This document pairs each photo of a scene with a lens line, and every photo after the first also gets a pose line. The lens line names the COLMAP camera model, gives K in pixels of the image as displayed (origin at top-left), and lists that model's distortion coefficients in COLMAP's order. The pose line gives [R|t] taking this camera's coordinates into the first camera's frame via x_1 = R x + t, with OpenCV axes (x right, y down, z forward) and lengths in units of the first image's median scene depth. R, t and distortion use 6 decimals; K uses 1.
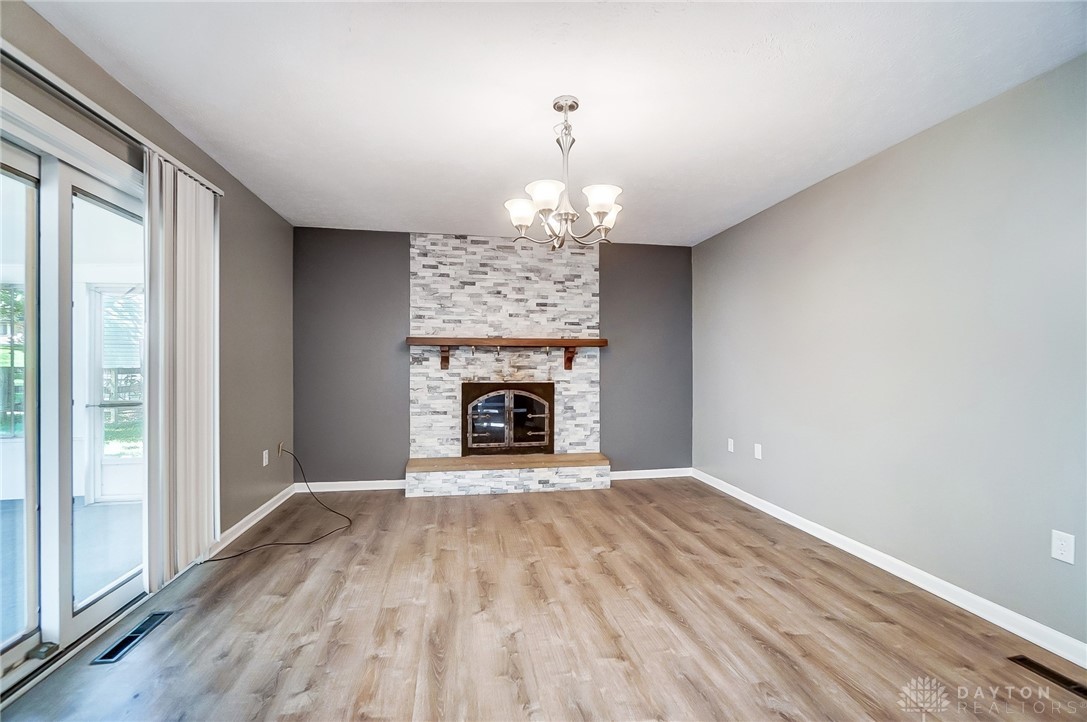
lens RADIAL K [[480.6, 0, 533.4], [0, 480.6, 364.0], [0, 0, 1]] dist [0.000505, -0.000211]
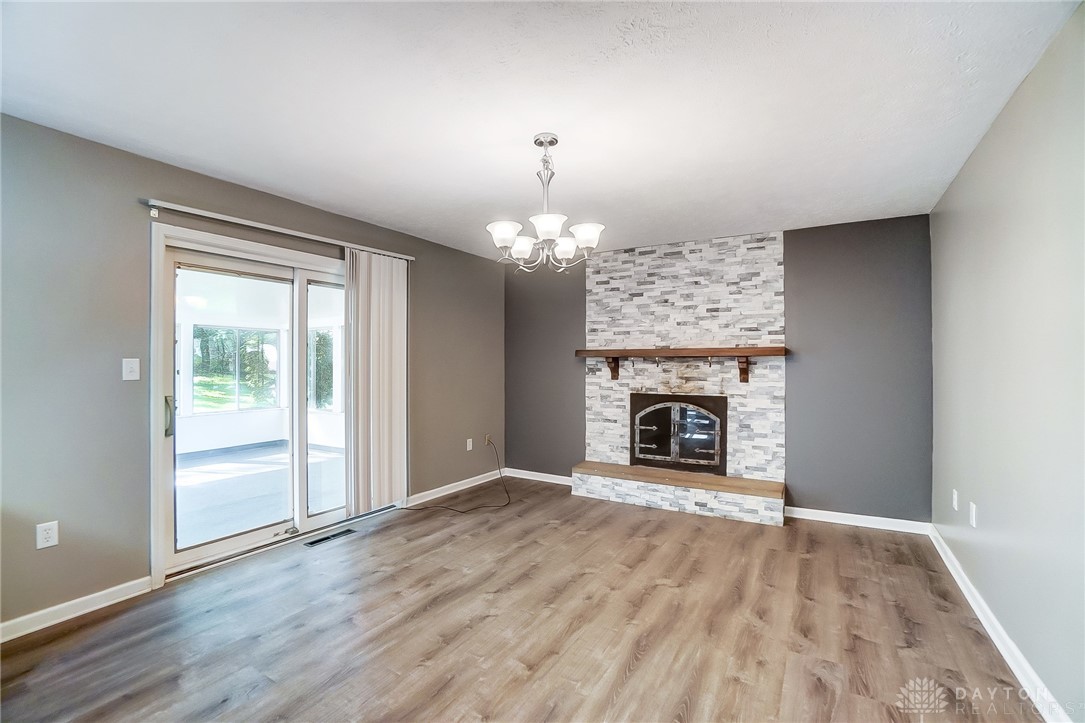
lens RADIAL K [[488.4, 0, 542.5], [0, 488.4, 361.5], [0, 0, 1]] dist [-0.062496, 0.024242]
pose [[0.747284, -0.003413, -0.664496, 0.398859], [0.000370, 0.999989, -0.004719, -0.022962], [0.664504, 0.003280, 0.747277, 0.105084]]
